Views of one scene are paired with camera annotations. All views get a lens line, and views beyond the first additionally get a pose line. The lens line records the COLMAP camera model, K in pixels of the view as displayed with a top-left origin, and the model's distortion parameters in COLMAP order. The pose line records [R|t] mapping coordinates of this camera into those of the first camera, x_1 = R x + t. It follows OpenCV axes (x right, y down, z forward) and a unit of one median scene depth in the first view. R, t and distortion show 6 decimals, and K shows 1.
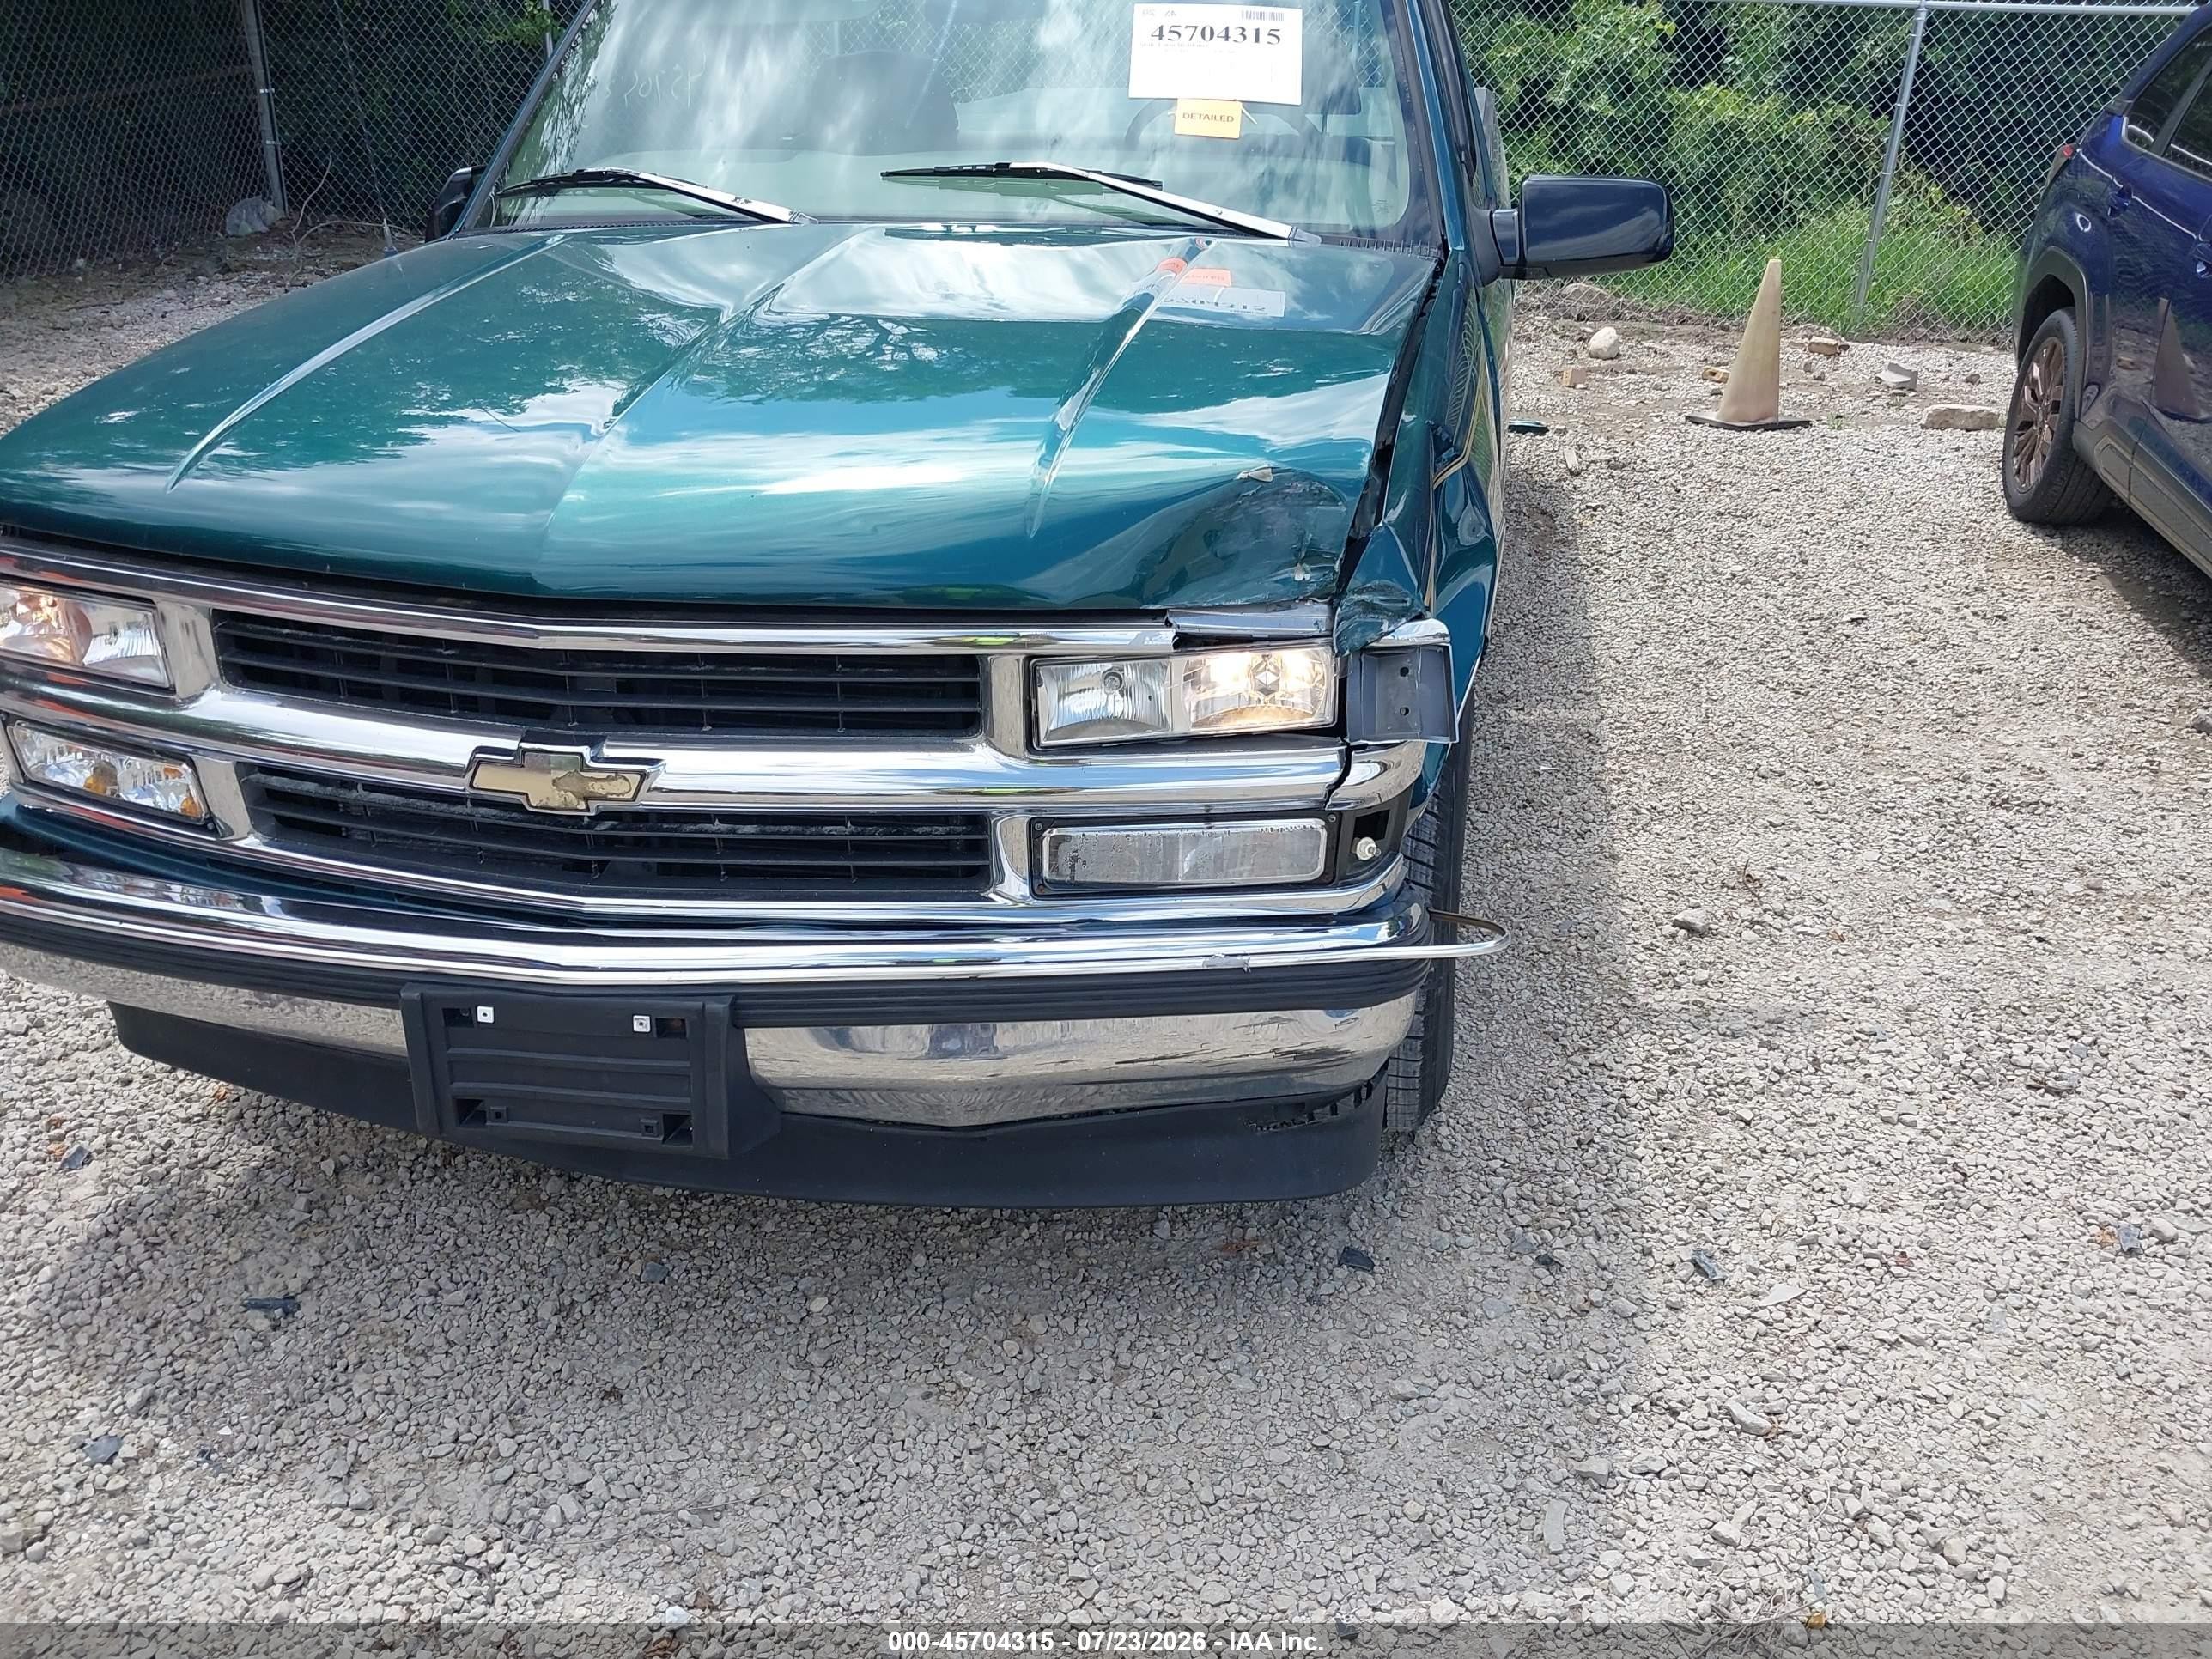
lens RADIAL K [[1754.1, 0, 1126.6], [0, 1754.1, 827.5], [0, 0, 1]] dist [0.005352, -0.005976]
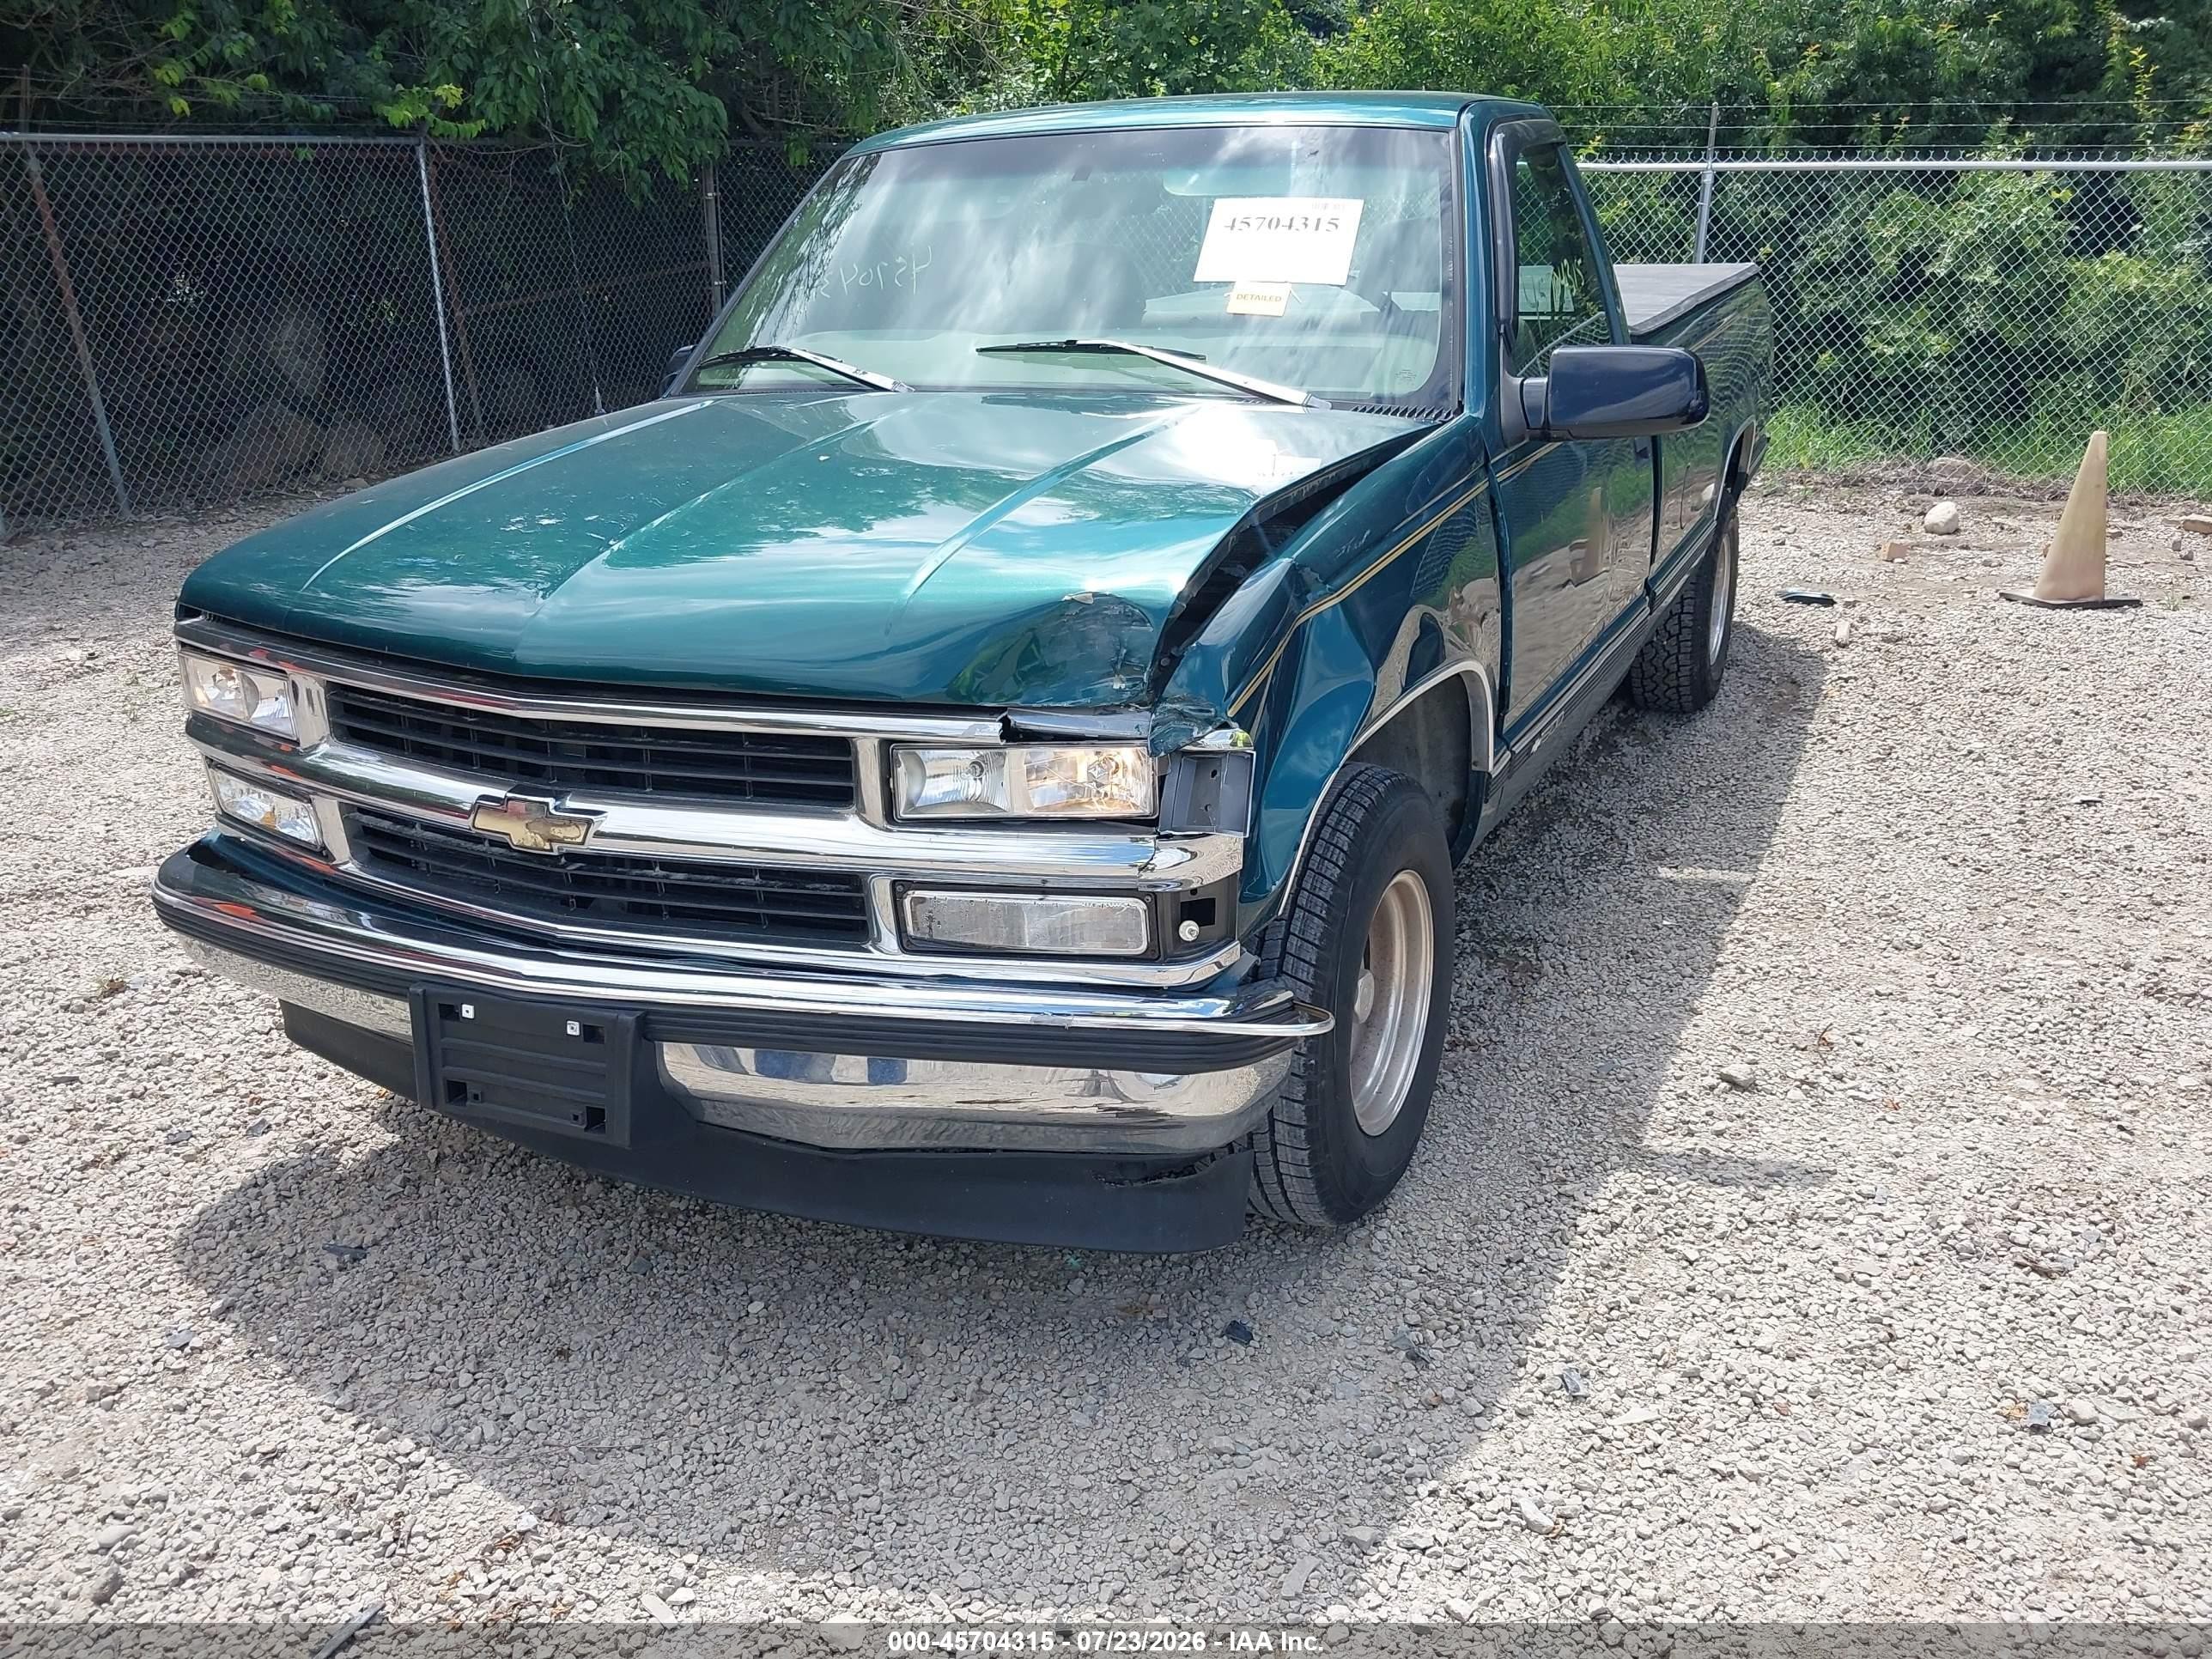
lens RADIAL K [[1760.2, 0, 1106.0], [0, 1760.2, 829.5], [0, 0, 1]] dist [-0.003706, 0.006236]
pose [[0.968642, 0.059530, -0.241225, 0.303060], [-0.081259, 0.993384, -0.081147, 0.036520], [0.234798, 0.098204, 0.967071, -0.087519]]
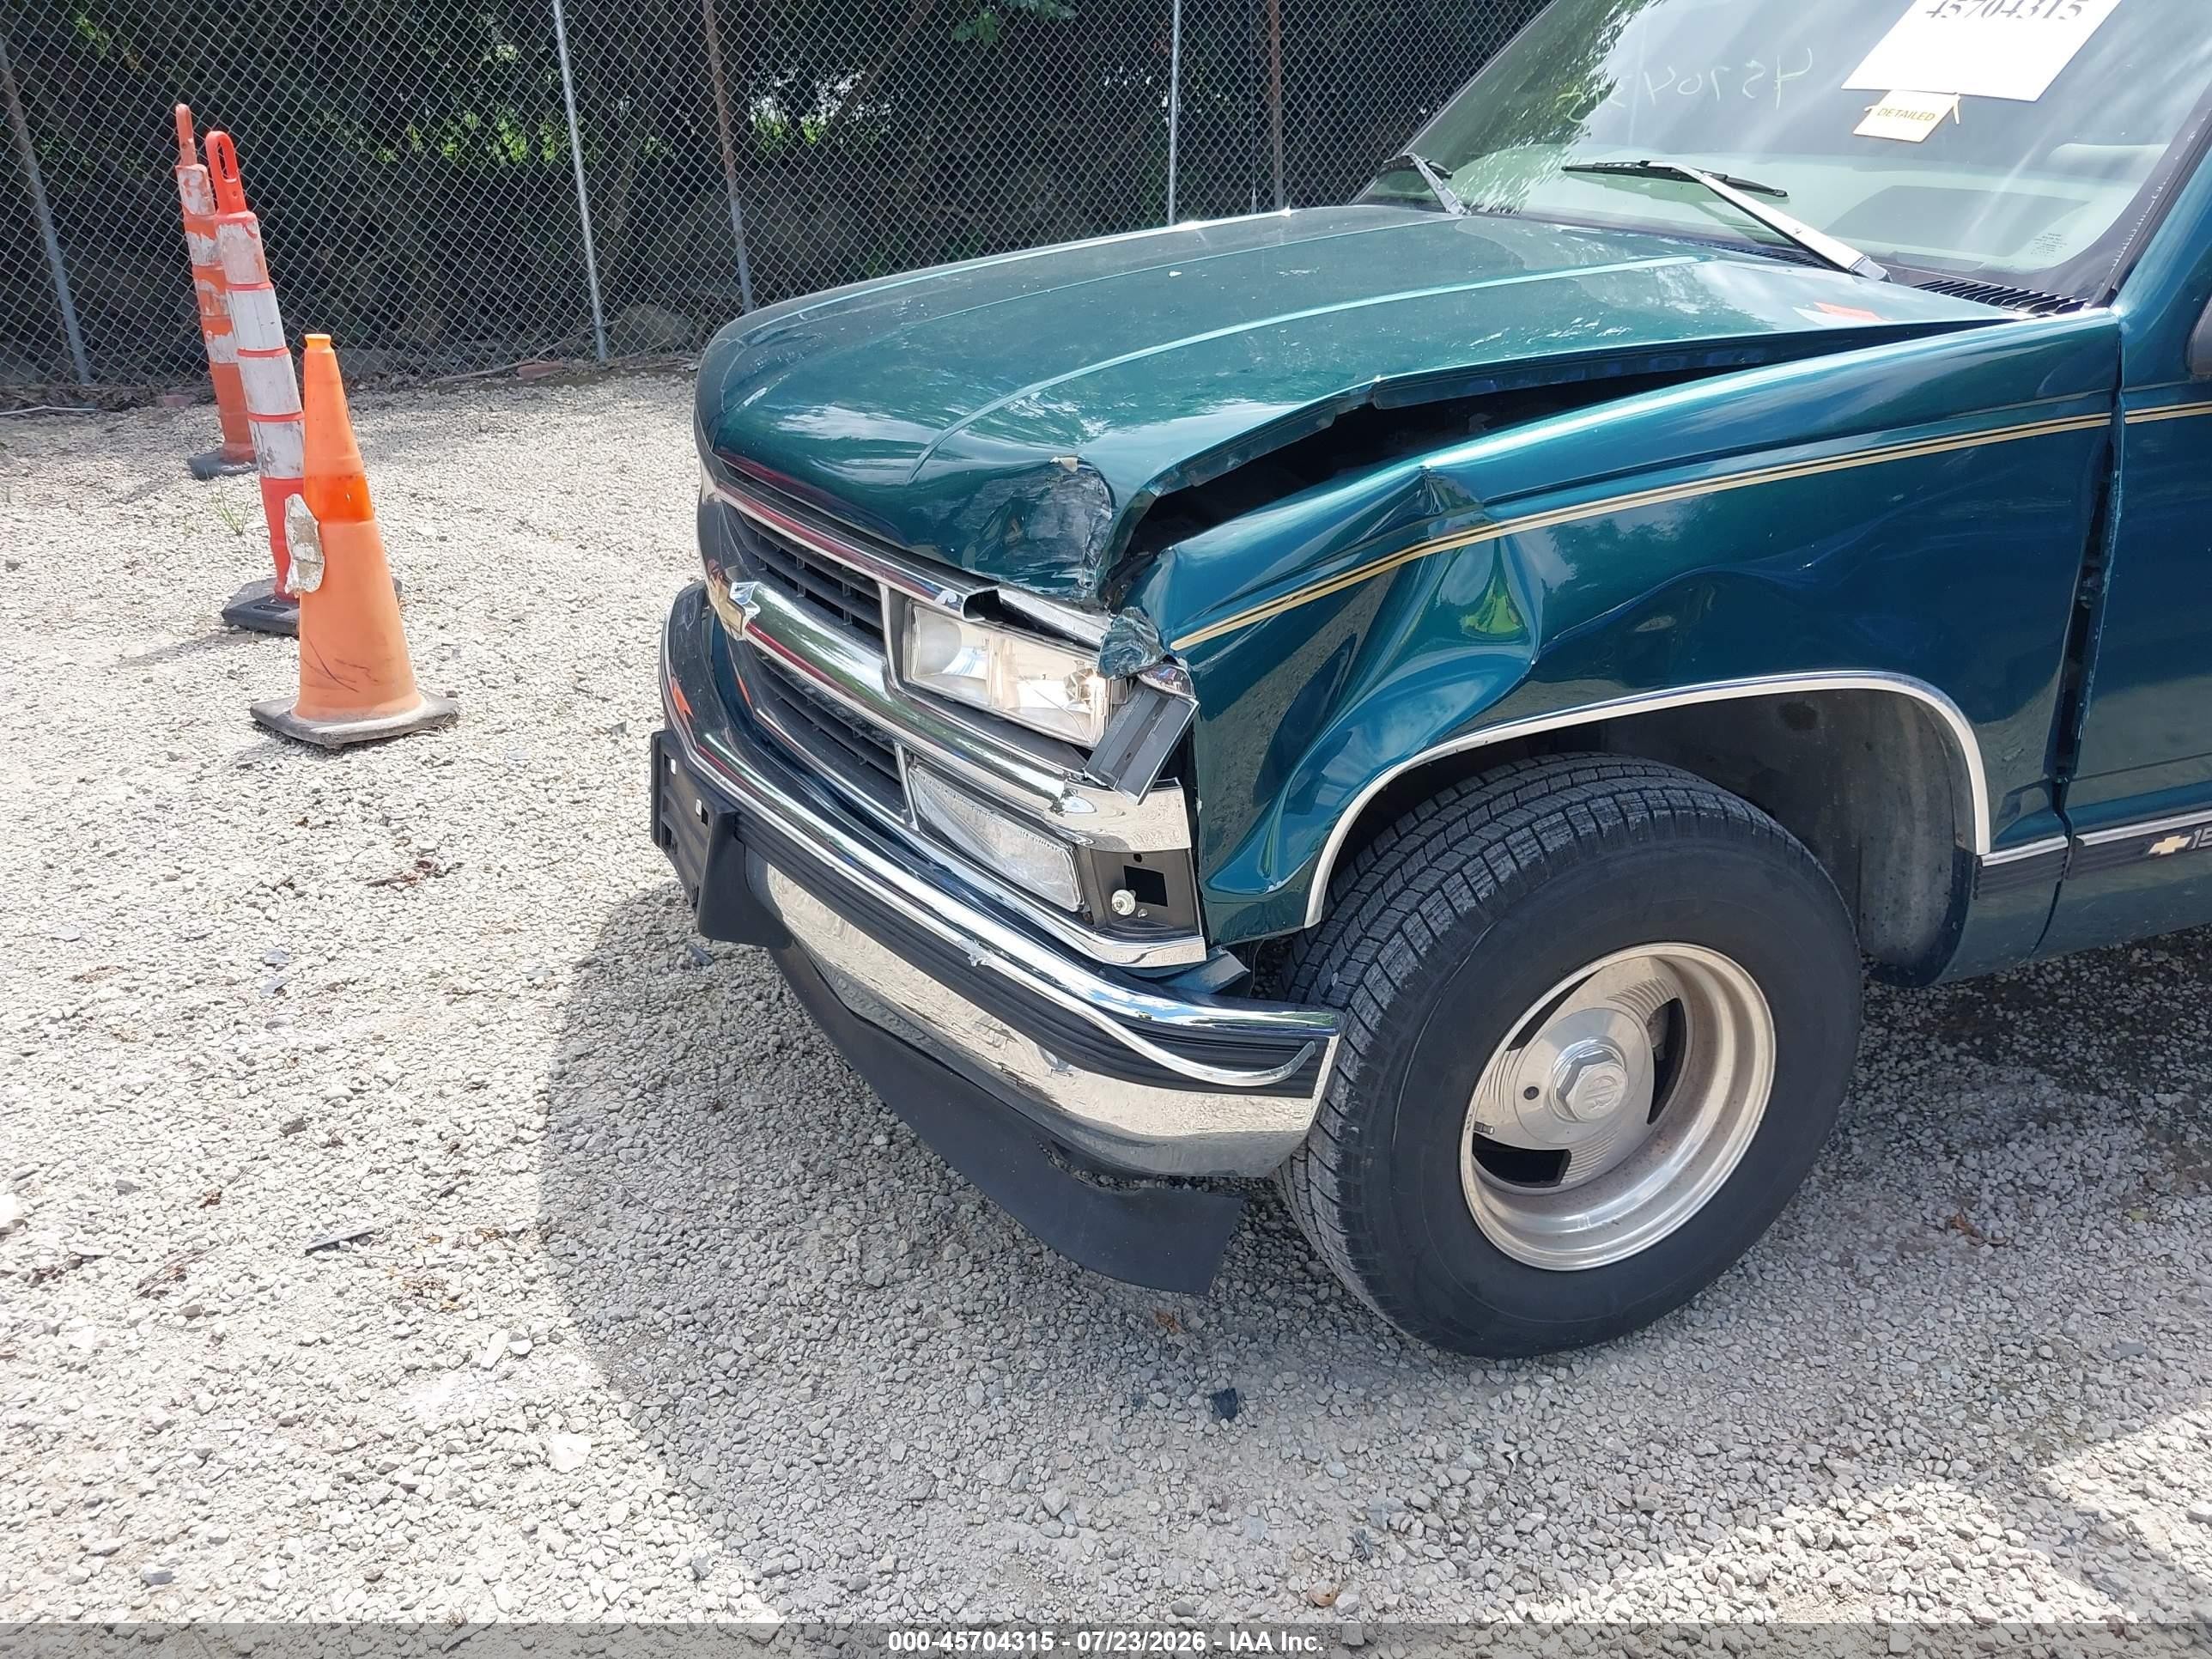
lens RADIAL K [[1754.1, 0, 1126.6], [0, 1754.1, 827.5], [0, 0, 1]] dist [0.005352, -0.005976]
pose [[0.551786, 0.332775, -0.764718, 0.697766], [-0.342525, 0.926465, 0.156010, -0.141833], [0.760400, 0.175850, 0.625194, 0.378001]]
